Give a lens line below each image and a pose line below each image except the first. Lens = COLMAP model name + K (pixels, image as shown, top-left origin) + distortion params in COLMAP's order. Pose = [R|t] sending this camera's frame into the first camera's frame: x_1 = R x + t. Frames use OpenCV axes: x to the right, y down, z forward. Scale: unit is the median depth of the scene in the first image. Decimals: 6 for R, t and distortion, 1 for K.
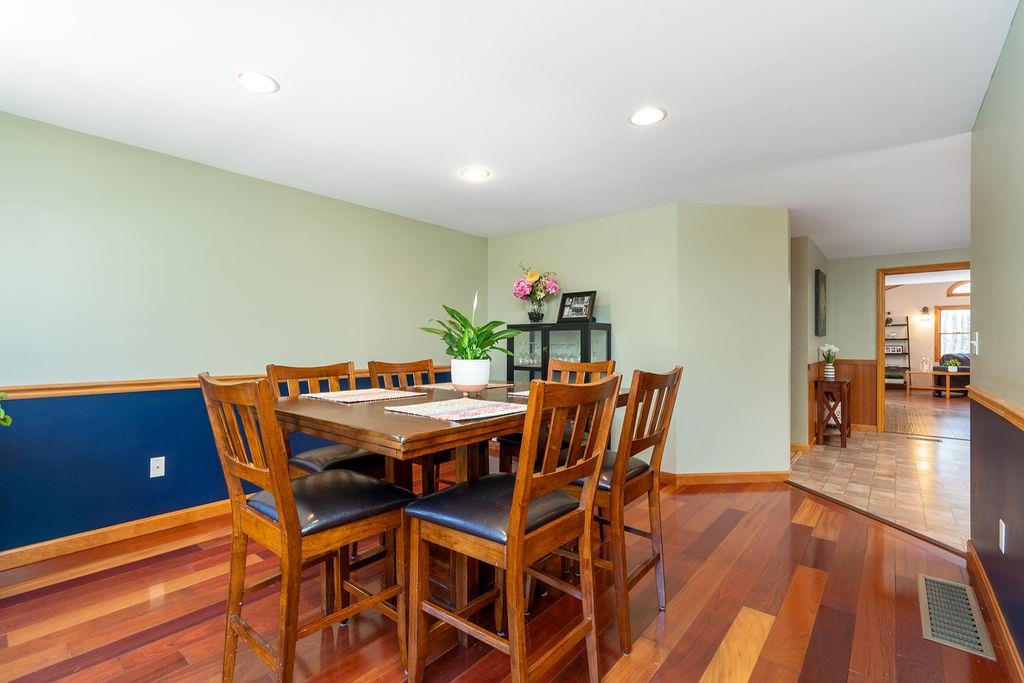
lens RADIAL K [[467.3, 0, 504.5], [0, 467.3, 344.2], [0, 0, 1]] dist [0.001023, 0.001579]
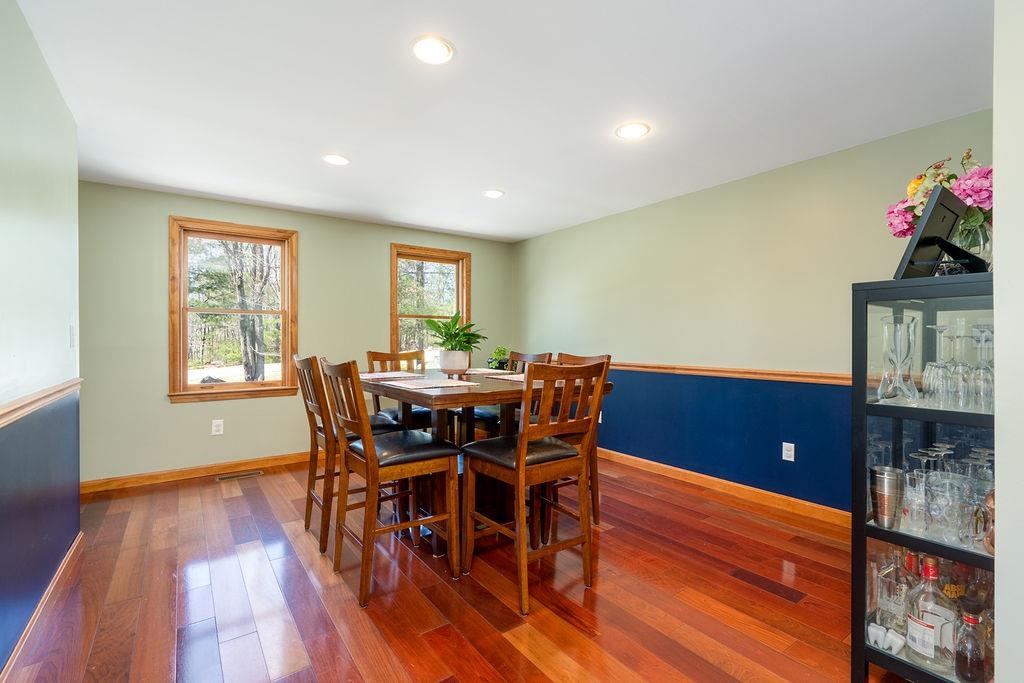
lens RADIAL K [[467.3, 0, 508.9], [0, 467.3, 339.2], [0, 0, 1]] dist [0.001023, 0.001579]
pose [[-0.266727, -0.008227, -0.963737, 0.614392], [-0.003105, 0.999966, -0.007677, 0.006655], [0.963767, 0.000945, -0.266743, 0.798418]]
